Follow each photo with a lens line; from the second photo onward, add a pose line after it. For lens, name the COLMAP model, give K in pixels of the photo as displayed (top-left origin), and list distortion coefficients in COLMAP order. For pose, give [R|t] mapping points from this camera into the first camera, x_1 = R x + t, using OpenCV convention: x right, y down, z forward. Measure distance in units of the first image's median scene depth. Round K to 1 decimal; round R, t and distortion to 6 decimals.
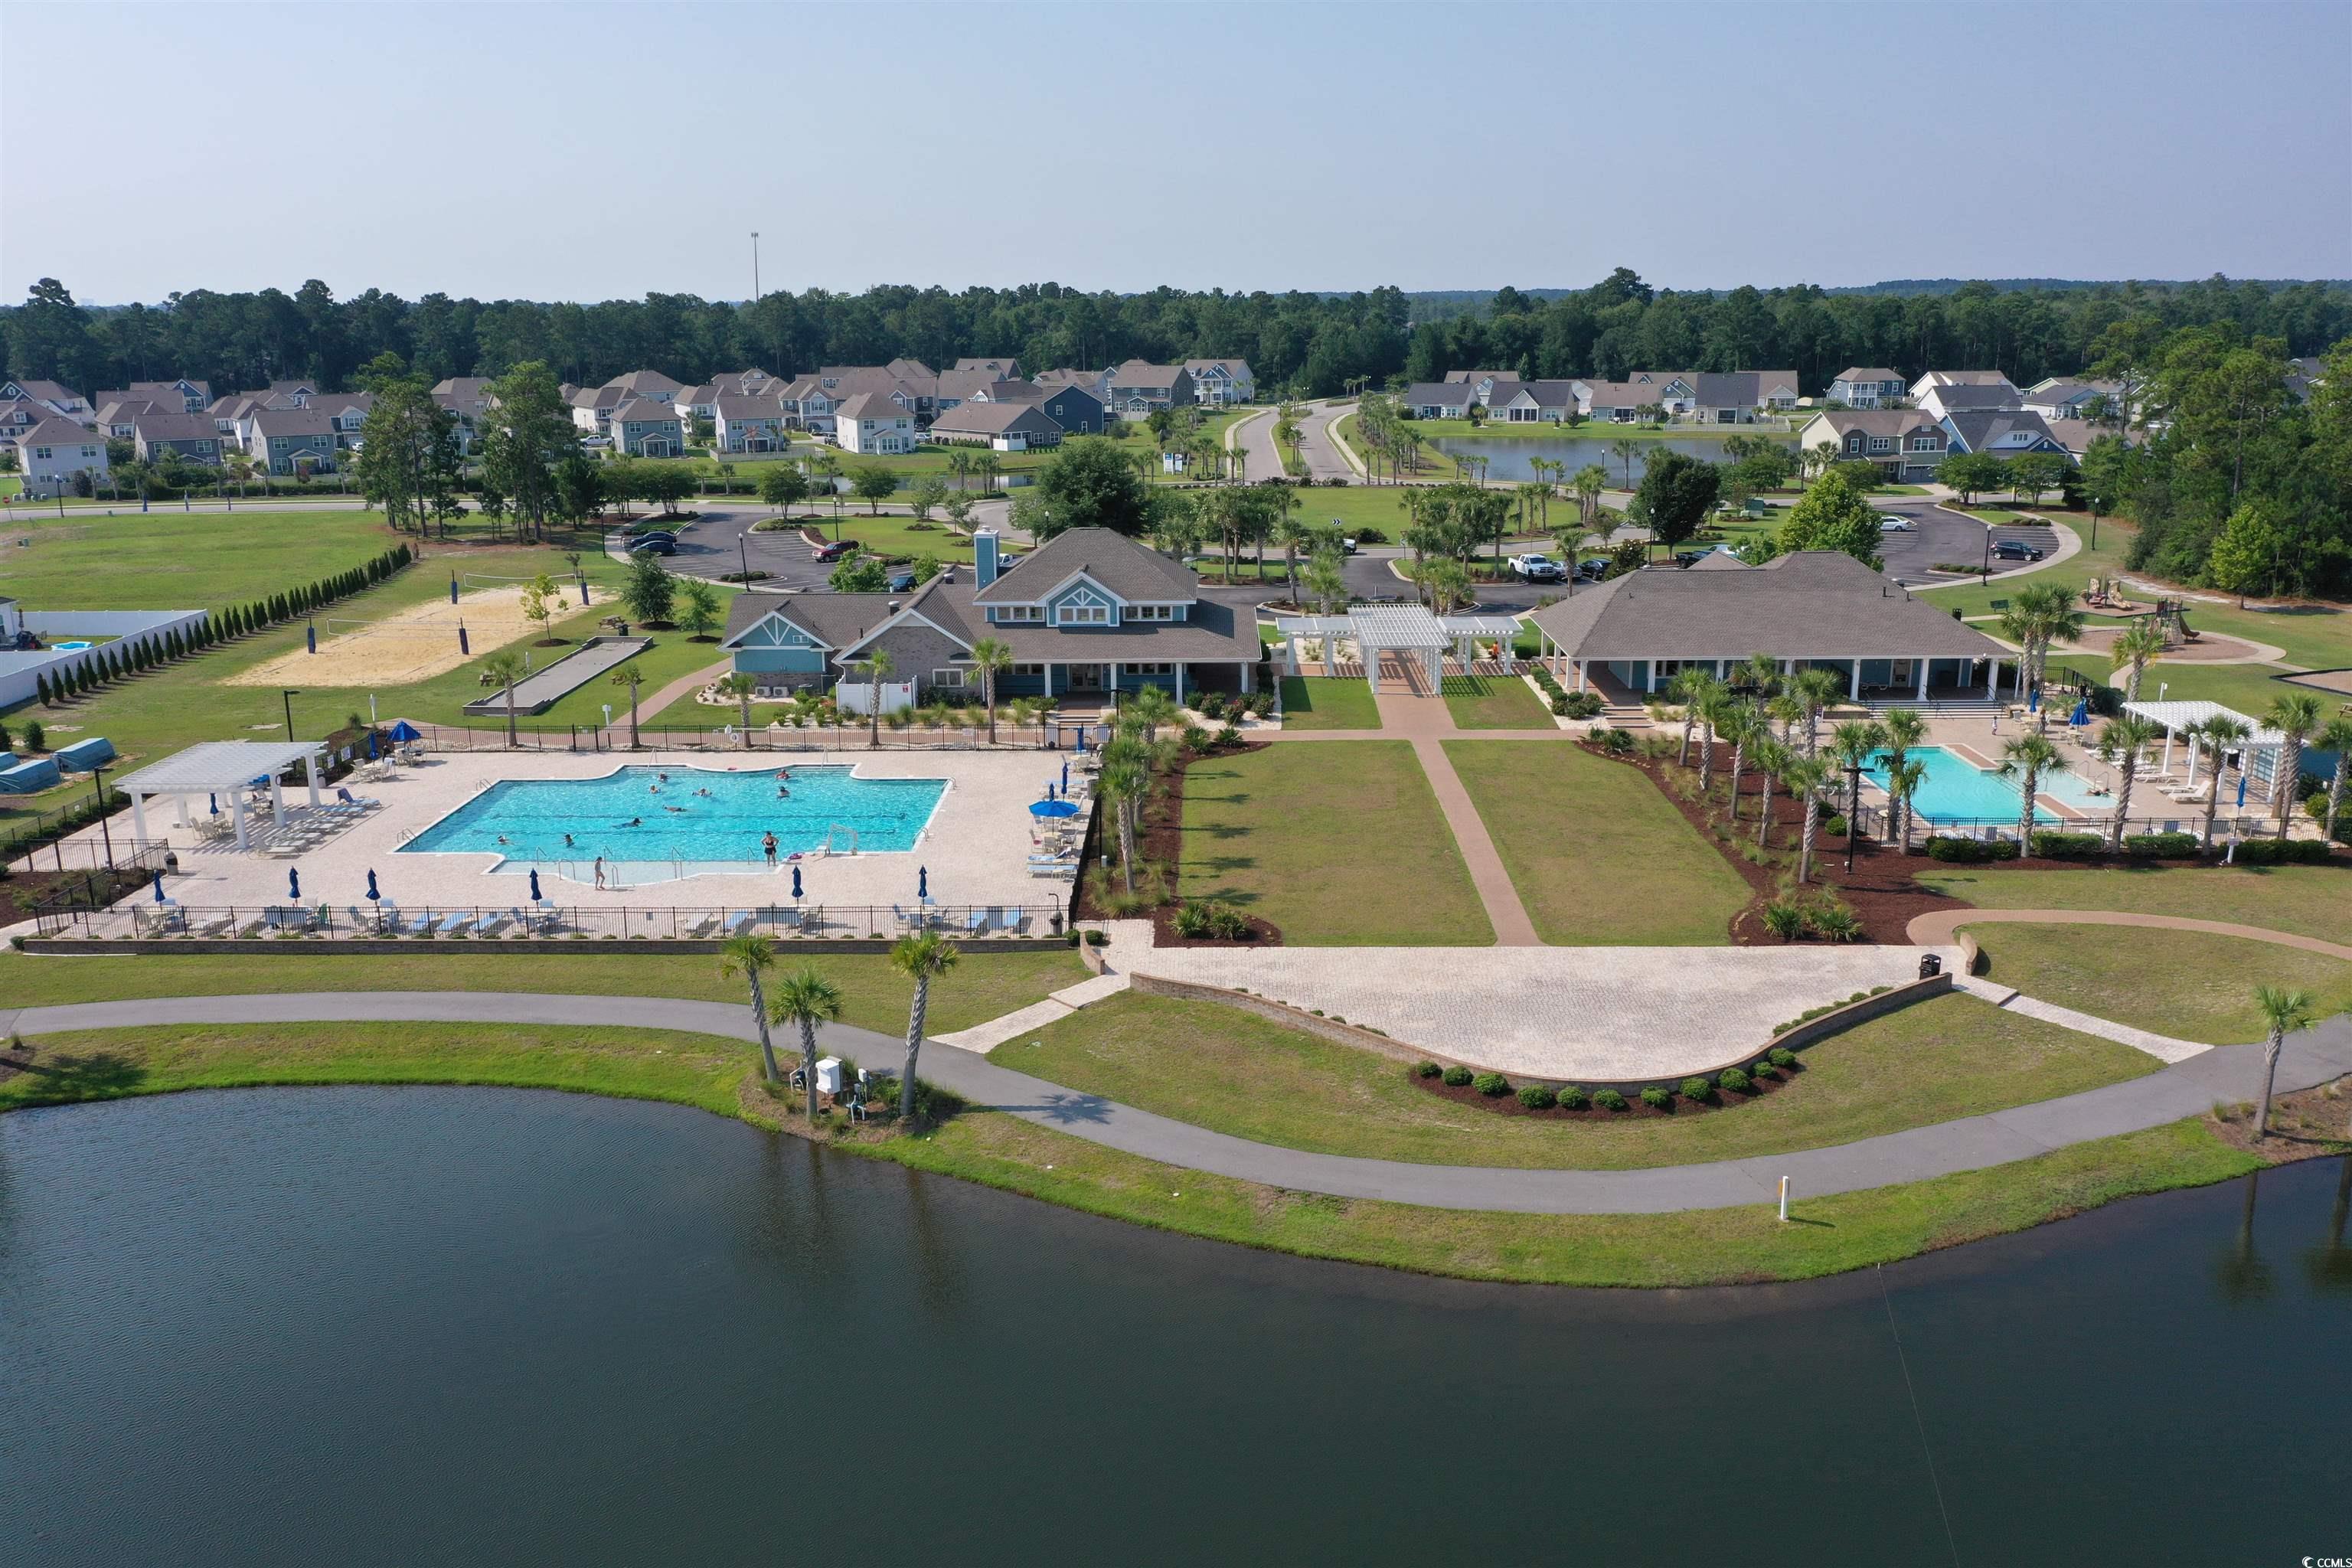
lens RADIAL K [[1824.6, 0, 1154.2], [0, 1824.6, 778.7], [0, 0, 1]] dist [0.011916, -0.007266]
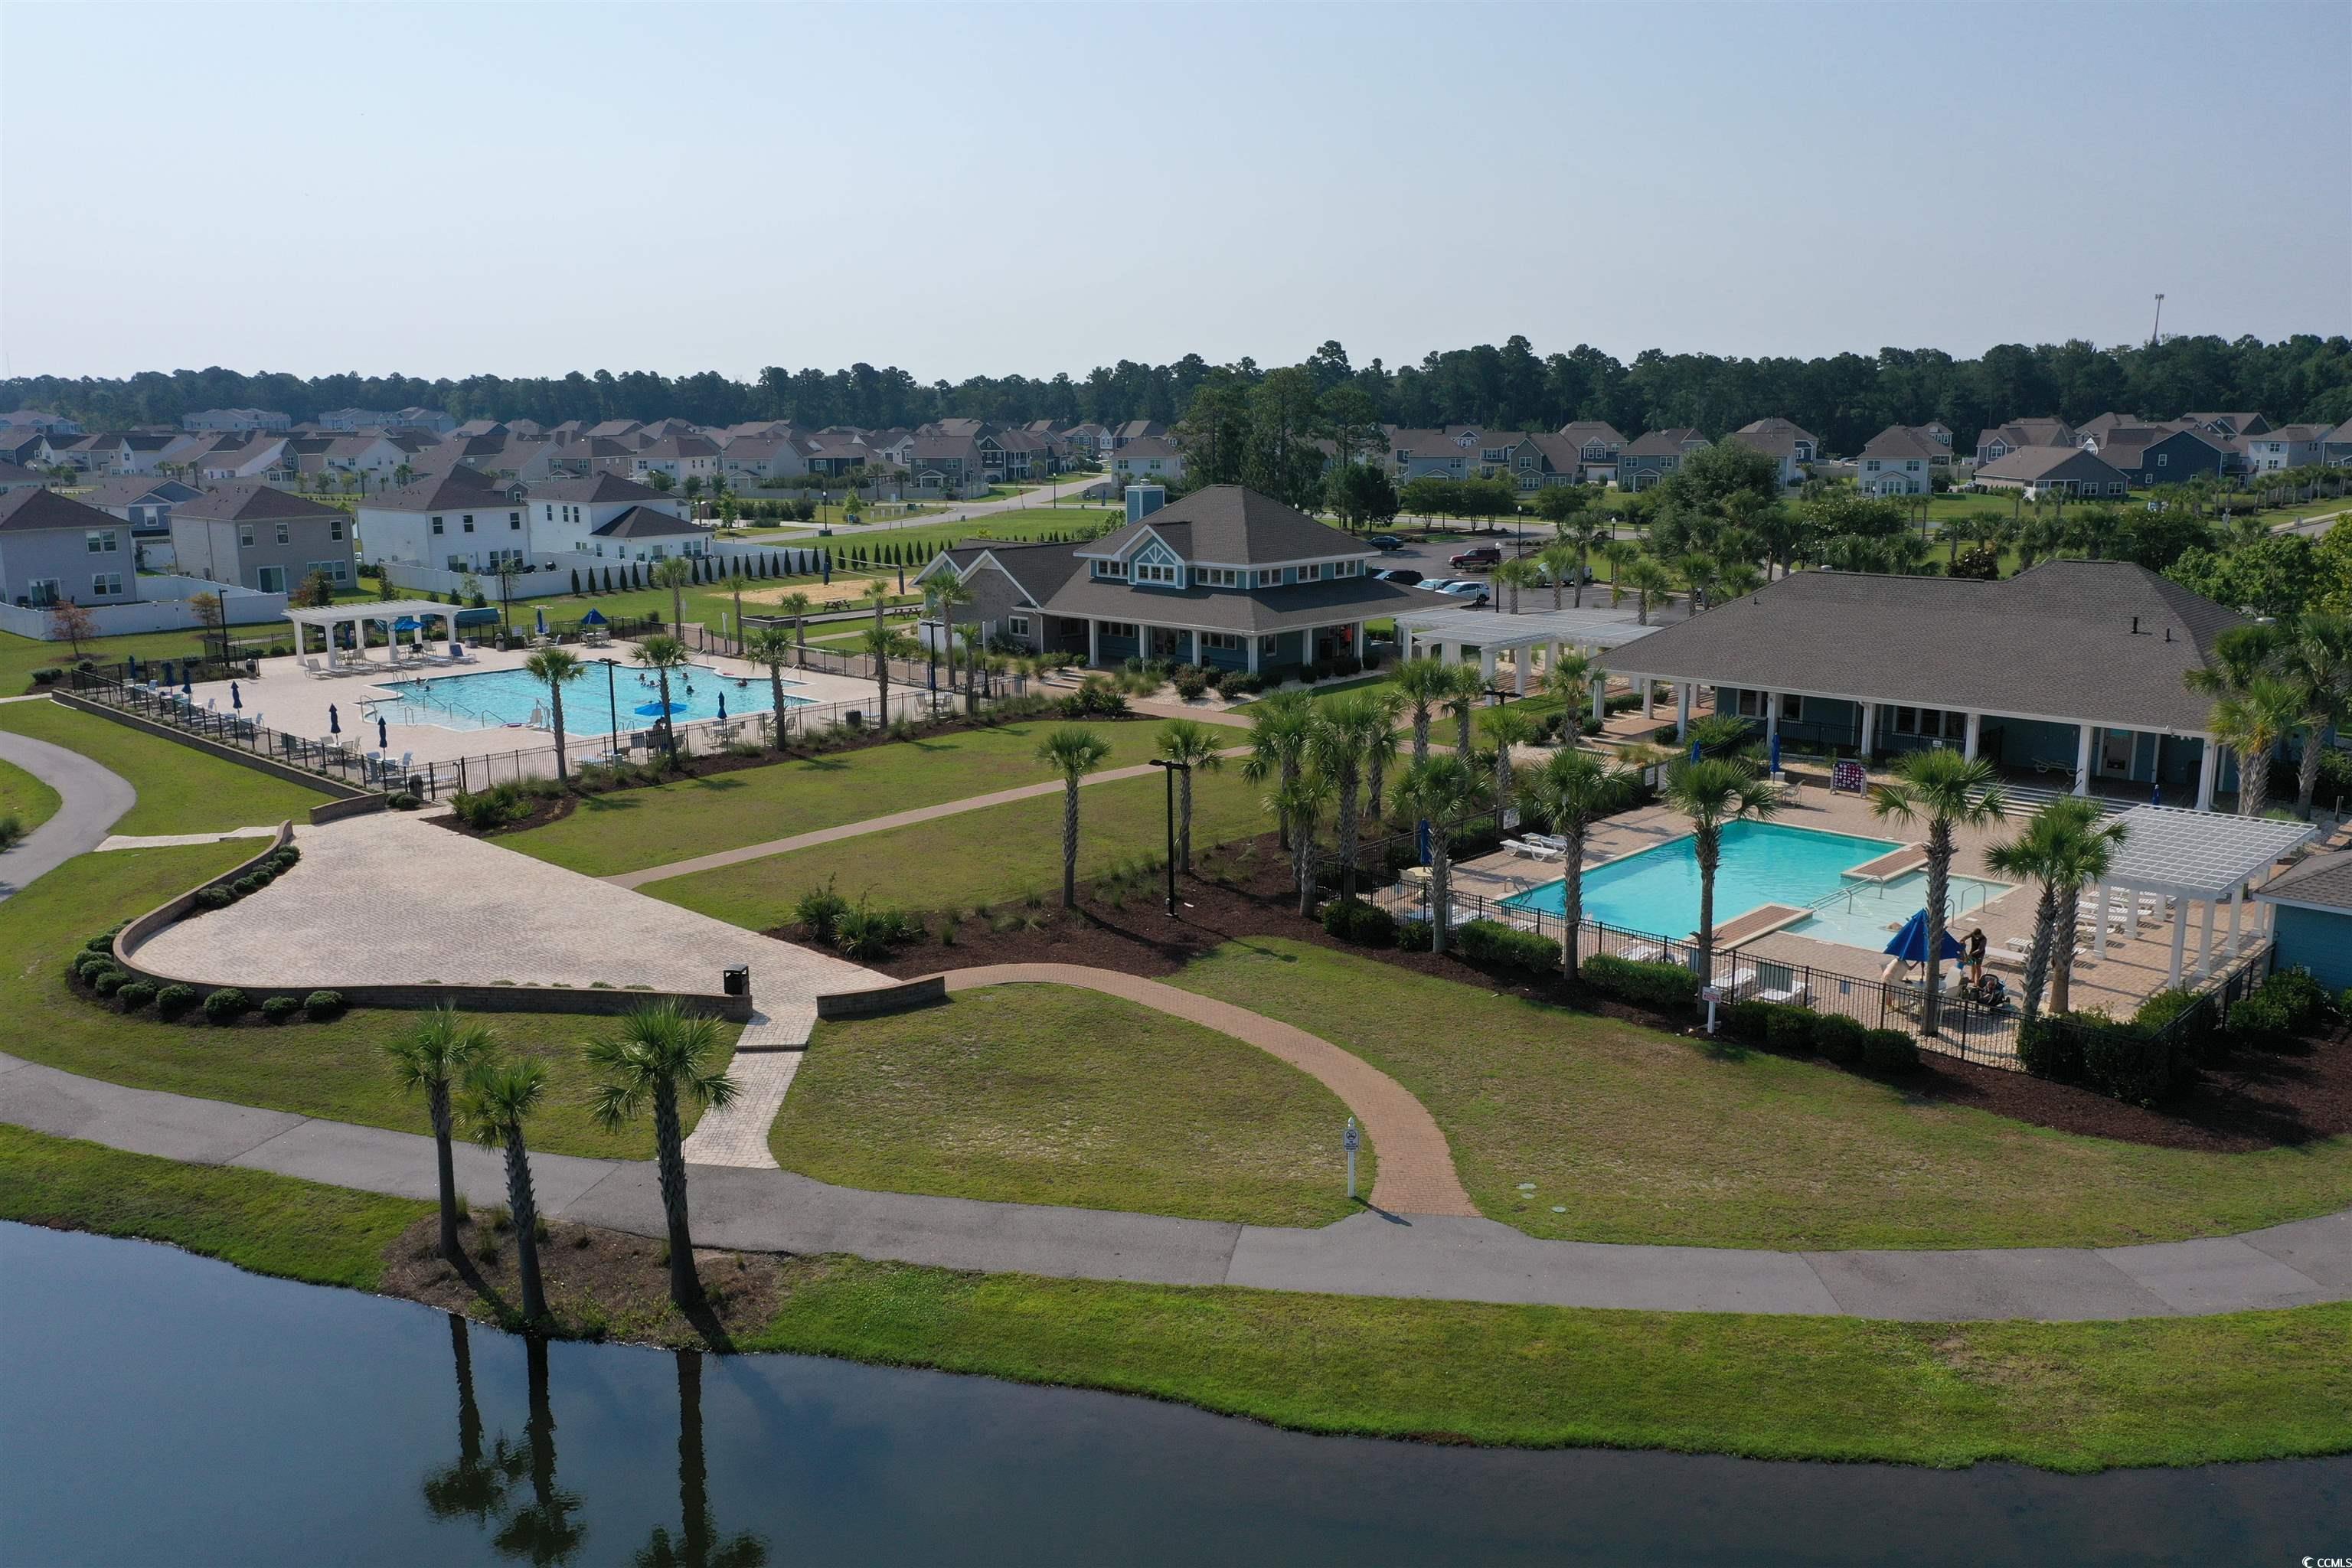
lens RADIAL K [[1824.6, 0, 1176.5], [0, 1824.6, 779.2], [0, 0, 1]] dist [0.011916, -0.007266]
pose [[0.737640, 0.139375, -0.660653, 0.632174], [-0.167866, 0.985597, 0.020499, -0.010330], [0.653994, 0.095781, 0.750411, 0.365318]]
